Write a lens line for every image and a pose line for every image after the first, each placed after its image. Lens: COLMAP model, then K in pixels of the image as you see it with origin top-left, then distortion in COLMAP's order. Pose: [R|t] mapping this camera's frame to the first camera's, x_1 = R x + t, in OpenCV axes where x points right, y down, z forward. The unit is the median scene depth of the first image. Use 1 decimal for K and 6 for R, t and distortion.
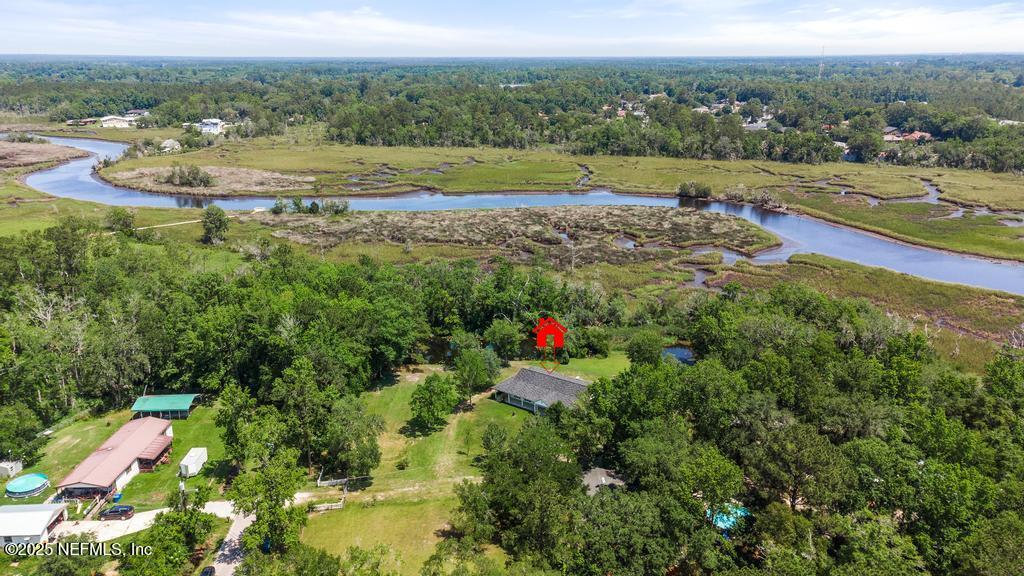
lens RADIAL K [[769.3, 0, 512.0], [0, 769.3, 288.0], [0, 0, 1]] dist [0.029424, 0.005682]
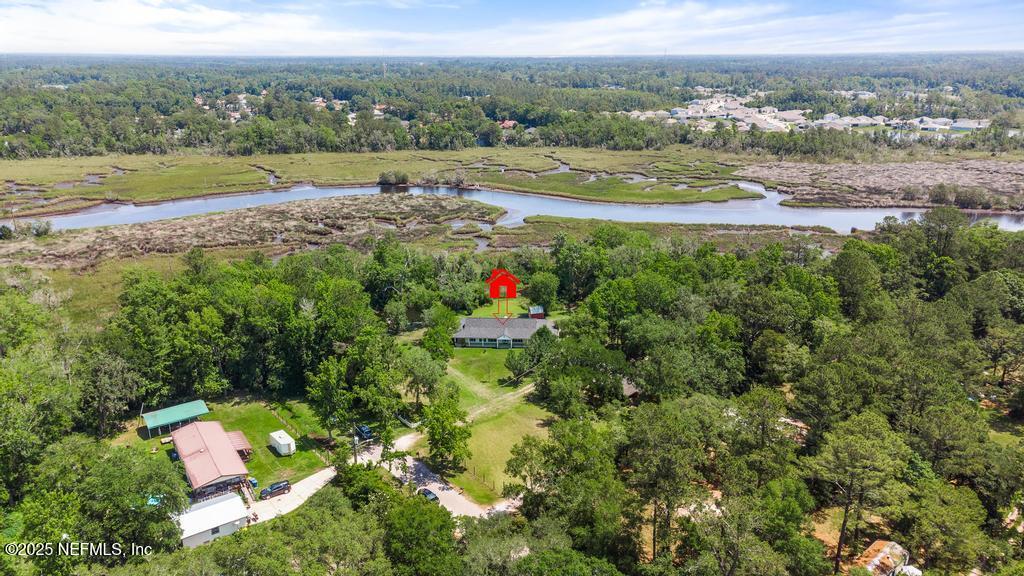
lens RADIAL K [[769.3, 0, 512.0], [0, 769.3, 288.0], [0, 0, 1]] dist [0.029424, 0.005682]
pose [[0.826184, -0.160123, 0.540167, -0.231207], [0.158909, 0.986064, 0.049251, 0.003518], [-0.540526, 0.045147, 0.840115, -0.028288]]
